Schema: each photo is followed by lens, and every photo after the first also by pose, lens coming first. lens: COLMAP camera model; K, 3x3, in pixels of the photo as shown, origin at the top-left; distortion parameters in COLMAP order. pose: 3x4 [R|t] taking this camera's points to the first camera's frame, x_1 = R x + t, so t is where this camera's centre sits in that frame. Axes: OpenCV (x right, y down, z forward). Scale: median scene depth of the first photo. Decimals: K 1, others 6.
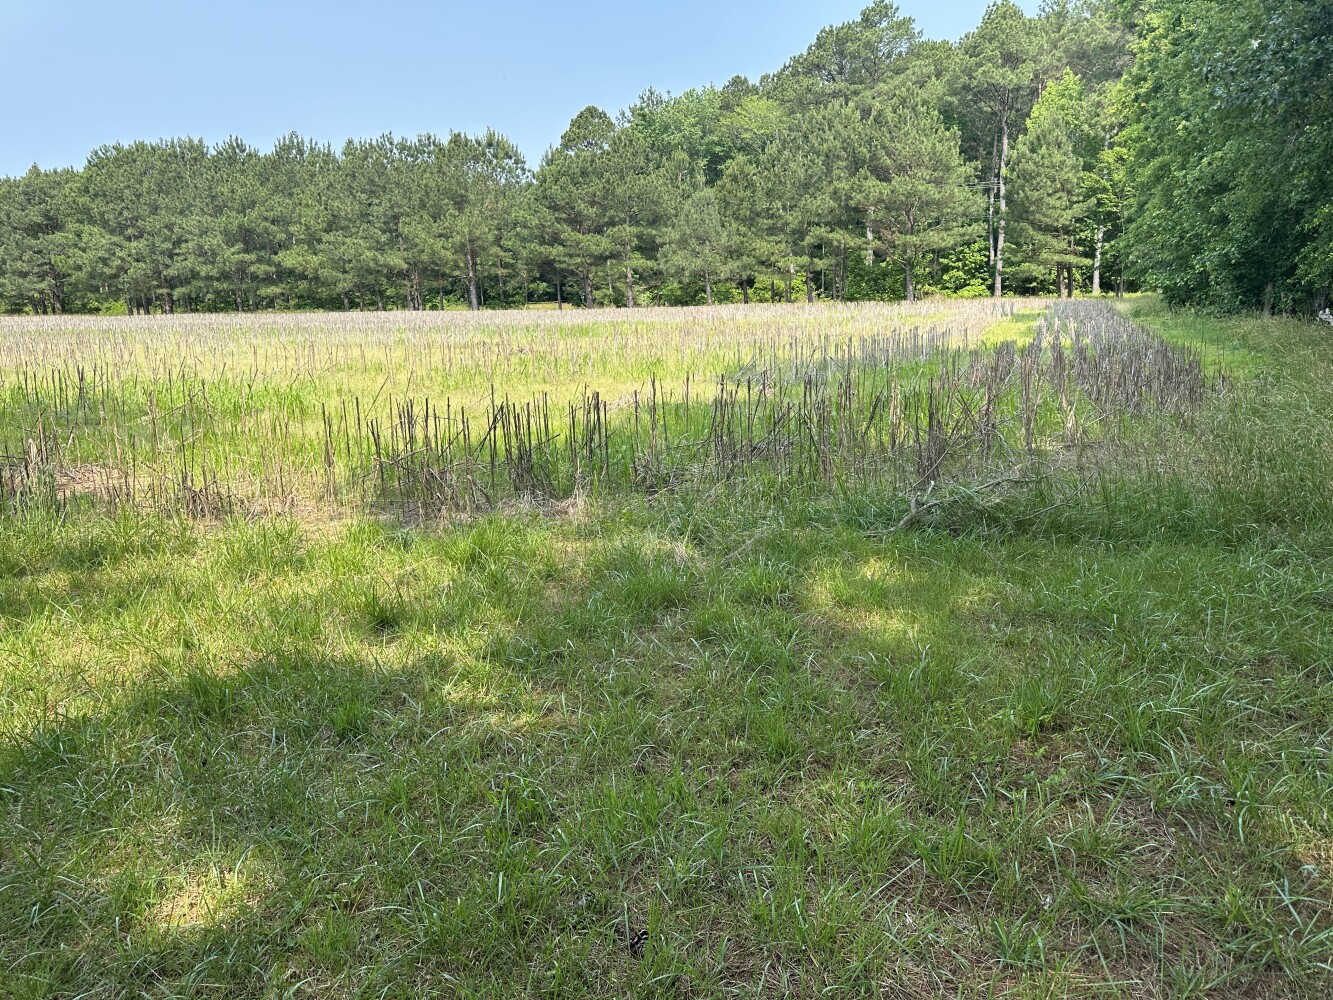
lens RADIAL K [[906.0, 0, 668.4], [0, 906.0, 514.7], [0, 0, 1]] dist [0.002944, -0.006902]
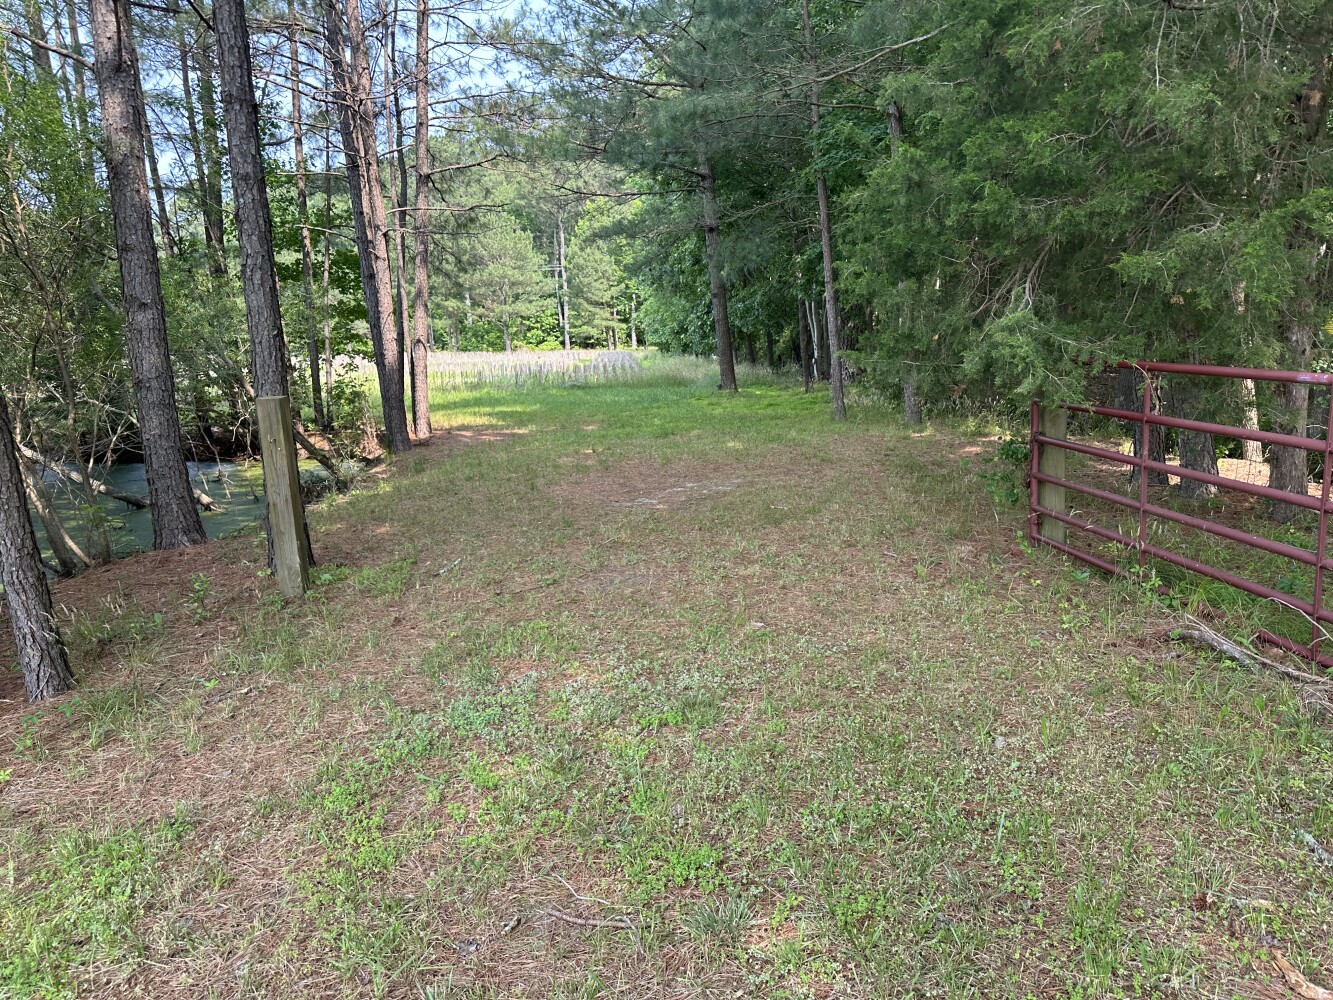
lens RADIAL K [[906.0, 0, 668.4], [0, 906.0, 514.7], [0, 0, 1]] dist [0.002944, -0.006902]
pose [[0.899661, -0.073914, 0.430287, -0.051421], [0.098108, 0.994585, -0.034281, 0.033366], [-0.425423, 0.073056, 0.902041, -0.134785]]
